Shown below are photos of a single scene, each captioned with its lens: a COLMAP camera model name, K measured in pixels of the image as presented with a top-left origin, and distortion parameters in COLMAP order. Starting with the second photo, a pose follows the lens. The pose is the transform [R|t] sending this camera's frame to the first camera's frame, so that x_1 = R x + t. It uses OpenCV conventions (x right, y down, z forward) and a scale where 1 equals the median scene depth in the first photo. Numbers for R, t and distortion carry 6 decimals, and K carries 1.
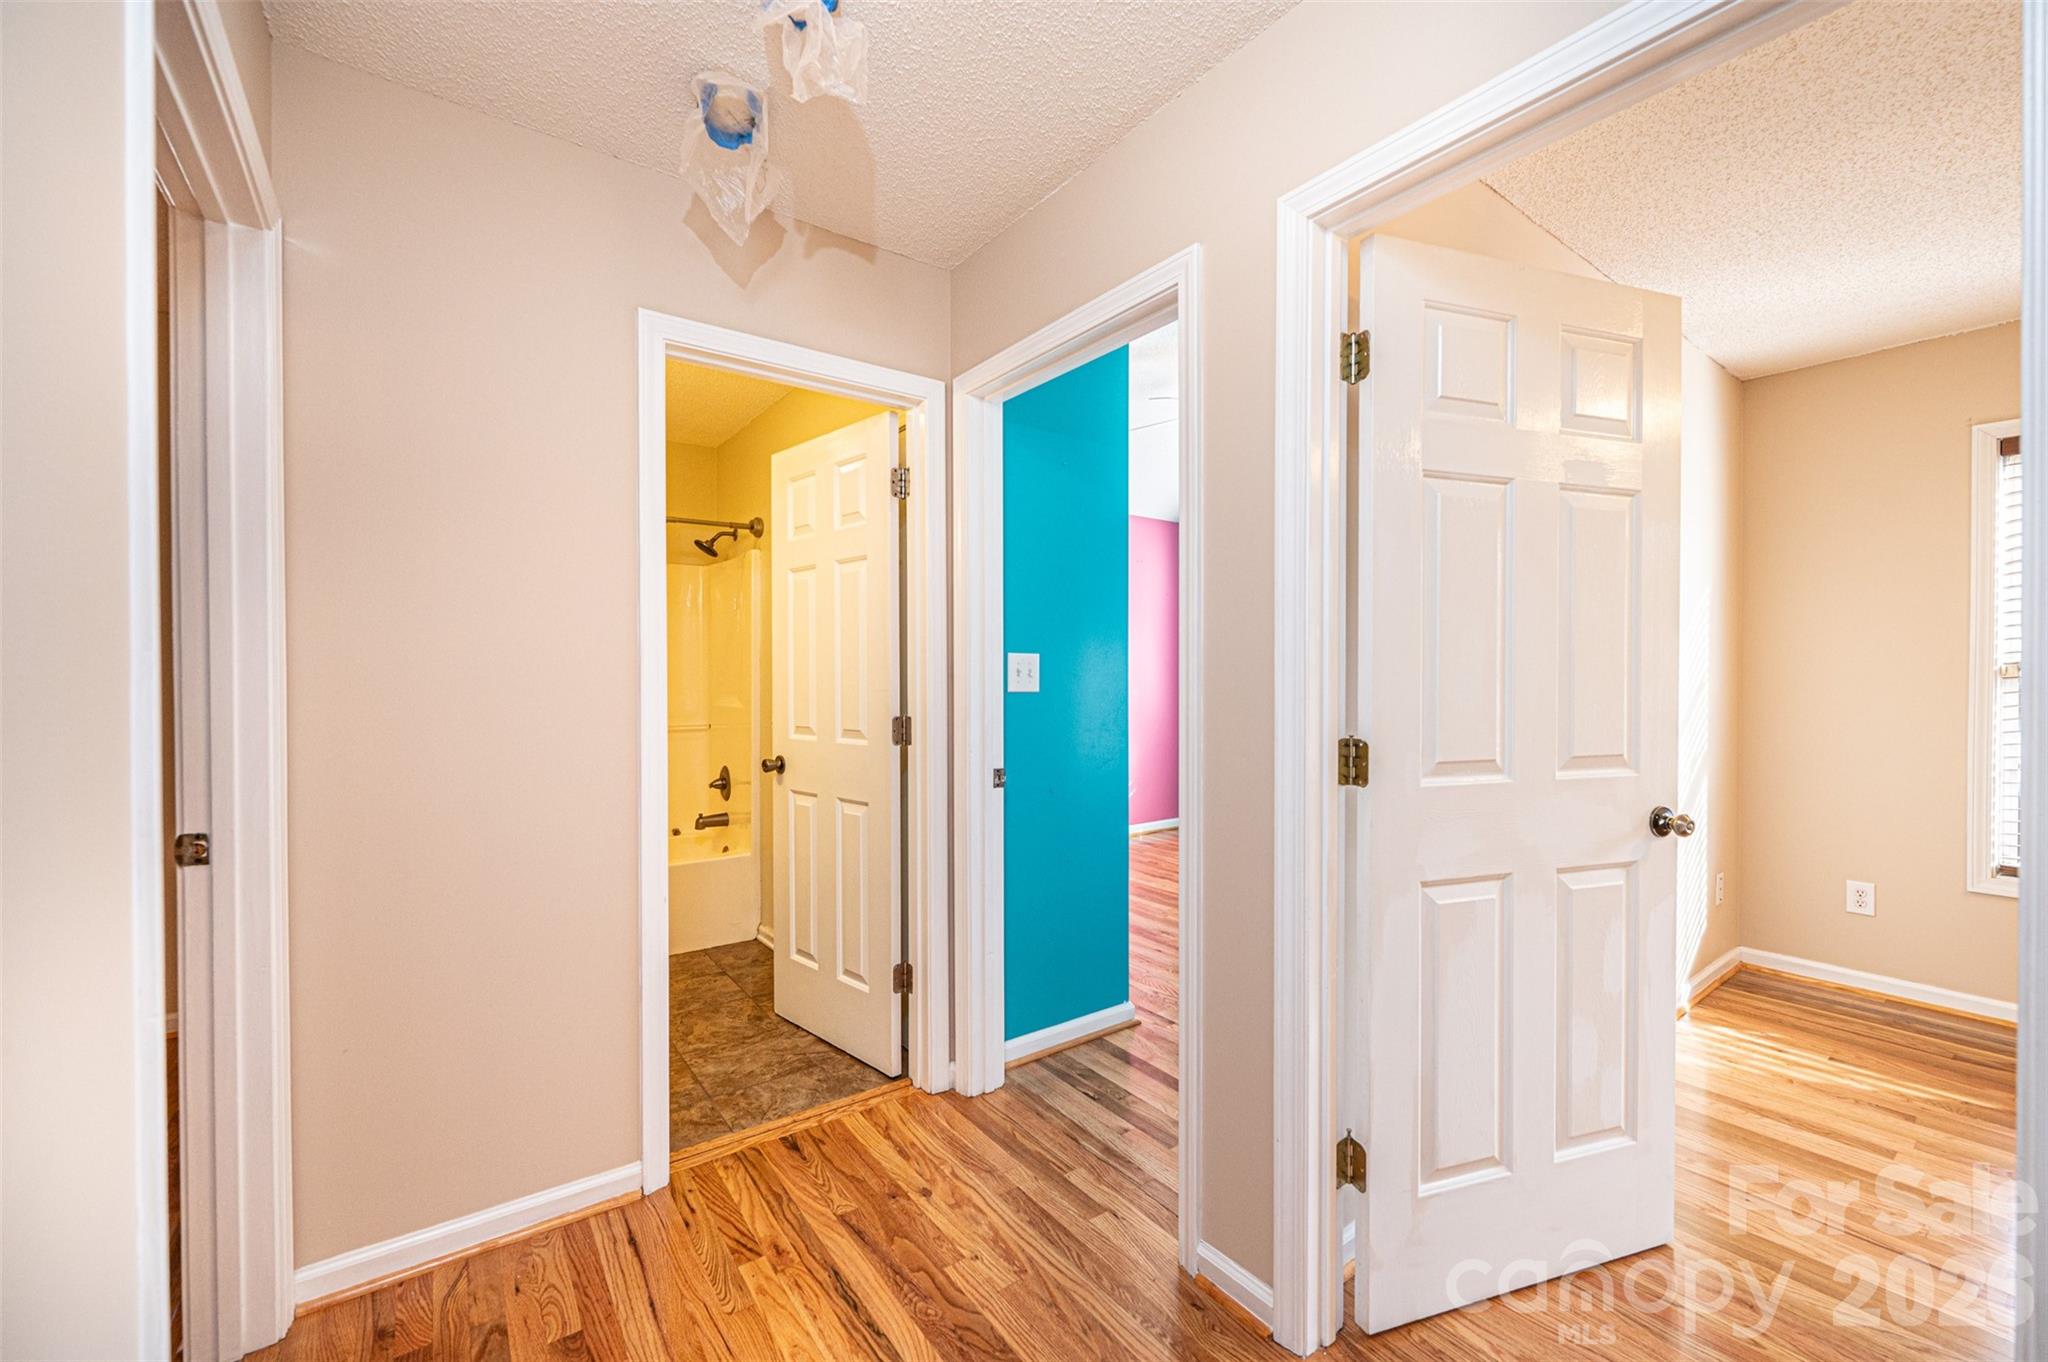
lens RADIAL K [[812.7, 0, 1026.1], [0, 812.7, 682.0], [0, 0, 1]] dist [-0.002043, -0.000473]
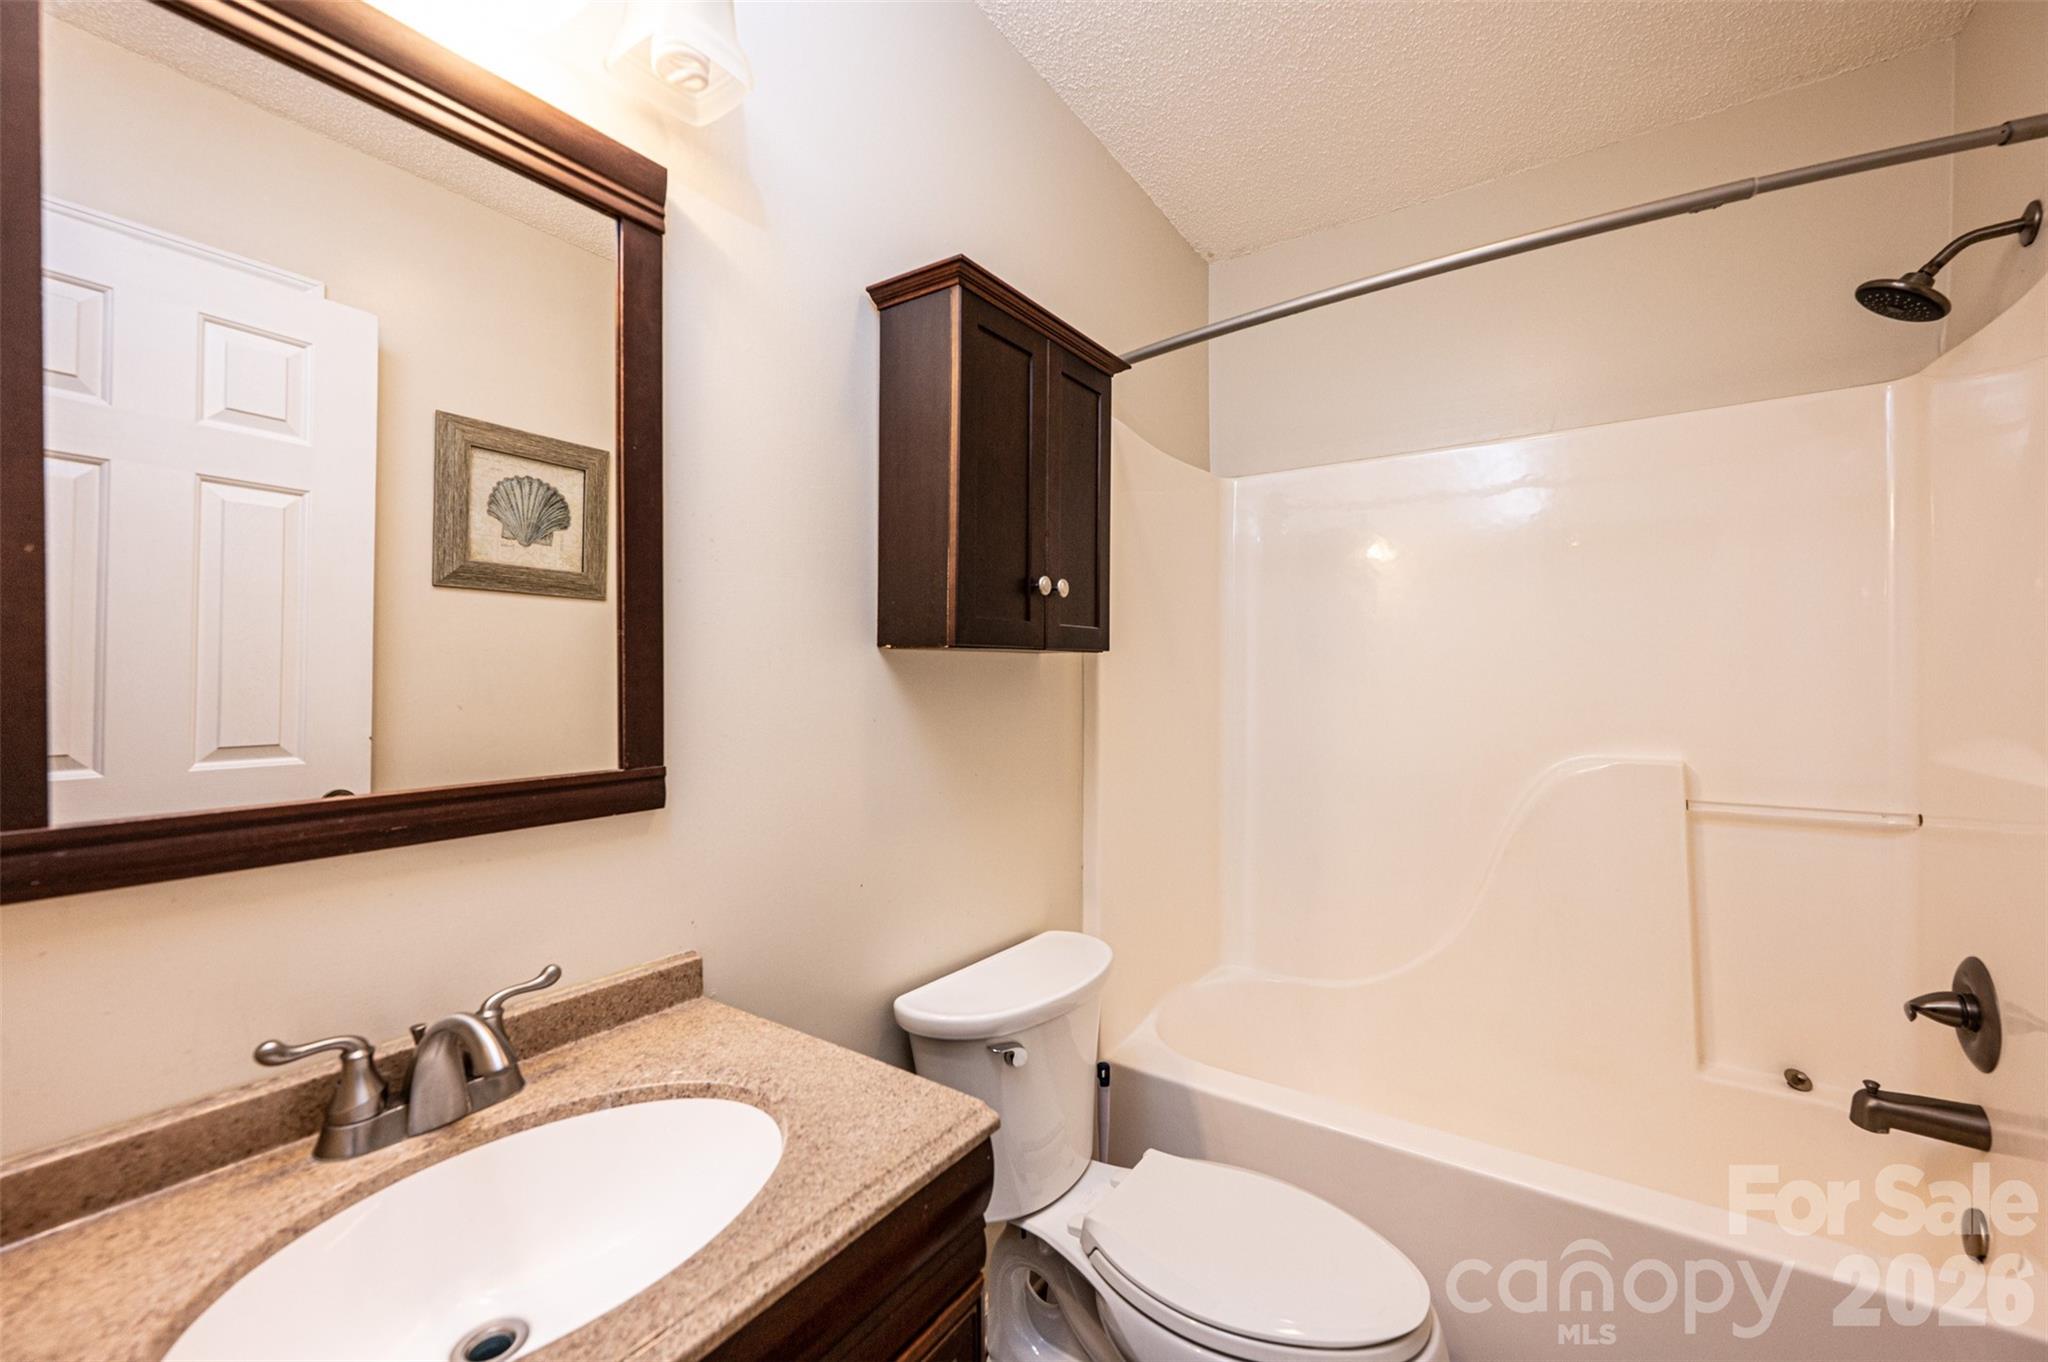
lens RADIAL K [[812.7, 0, 1028.8], [0, 812.7, 677.8], [0, 0, 1]] dist [-0.002043, -0.000473]
pose [[0.324430, -0.000204, -0.945910, -0.193374], [-0.007183, 0.999971, -0.002680, -0.001453], [0.945883, 0.007664, 0.324419, 0.549814]]
